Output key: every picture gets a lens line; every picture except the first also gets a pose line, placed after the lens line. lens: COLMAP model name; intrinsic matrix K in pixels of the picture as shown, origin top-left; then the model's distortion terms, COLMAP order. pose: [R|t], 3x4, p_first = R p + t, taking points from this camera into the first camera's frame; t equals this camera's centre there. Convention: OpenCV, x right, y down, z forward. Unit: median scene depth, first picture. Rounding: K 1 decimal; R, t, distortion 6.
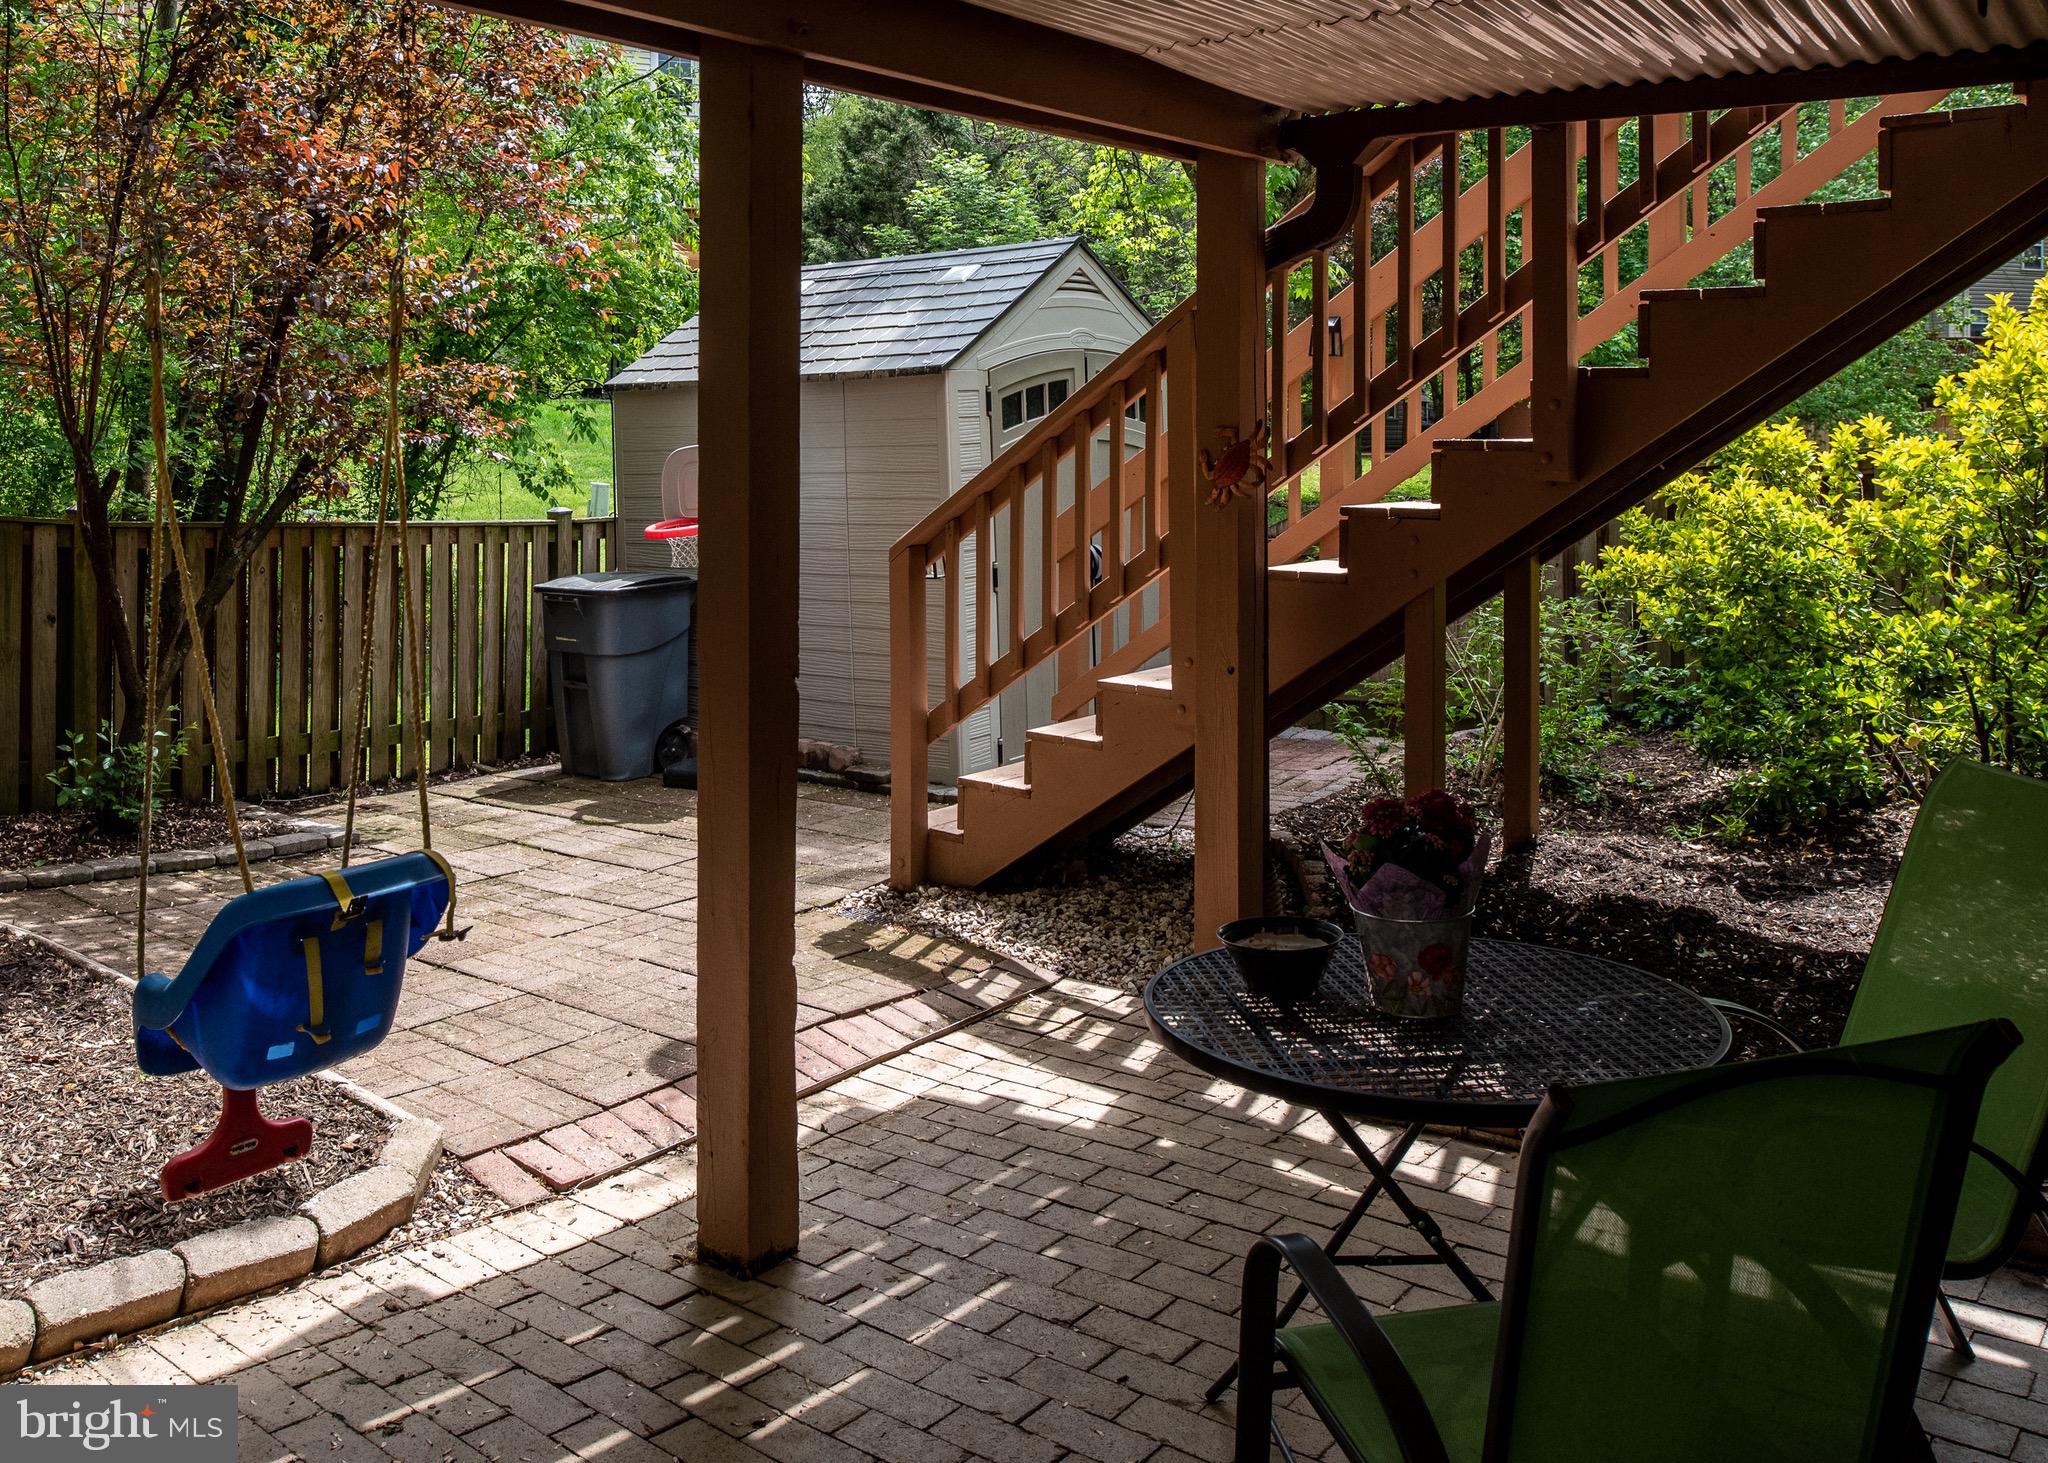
lens RADIAL K [[1622.8, 0, 1024.0], [0, 1622.8, 731.5], [0, 0, 1]] dist [0.000725, -0.000283]
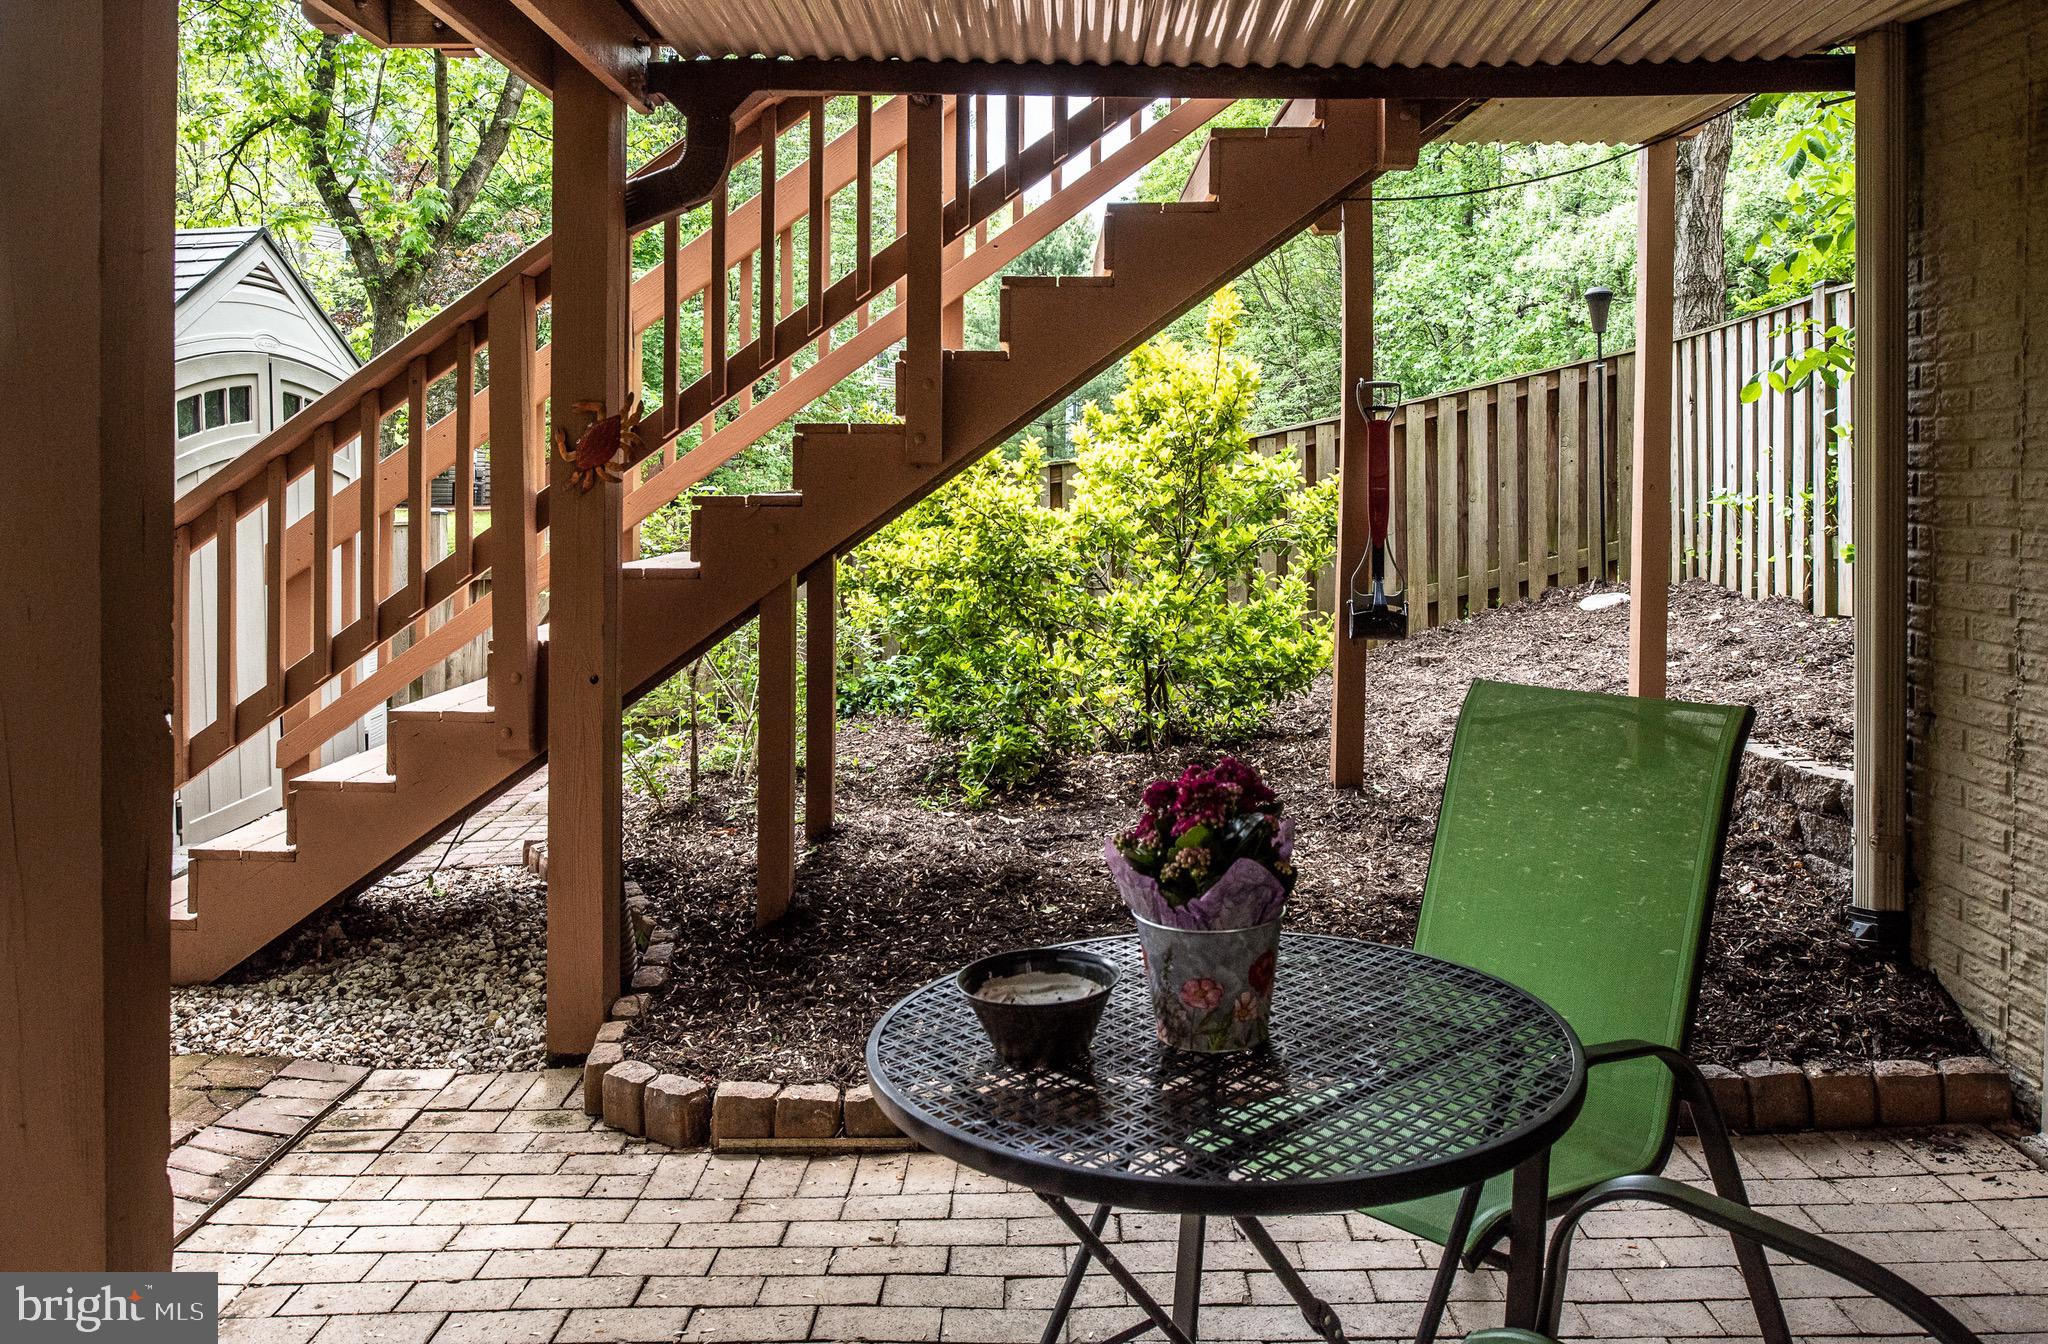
lens RADIAL K [[1421.0, 0, 1026.0], [0, 1421.0, 626.6], [0, 0, 1]] dist [-0.008138, -0.006419]
pose [[0.826719, -0.060652, 0.559337, -0.090167], [0.106654, 0.993040, -0.049957, -0.002169], [-0.552414, 0.100956, 0.827434, 0.190728]]
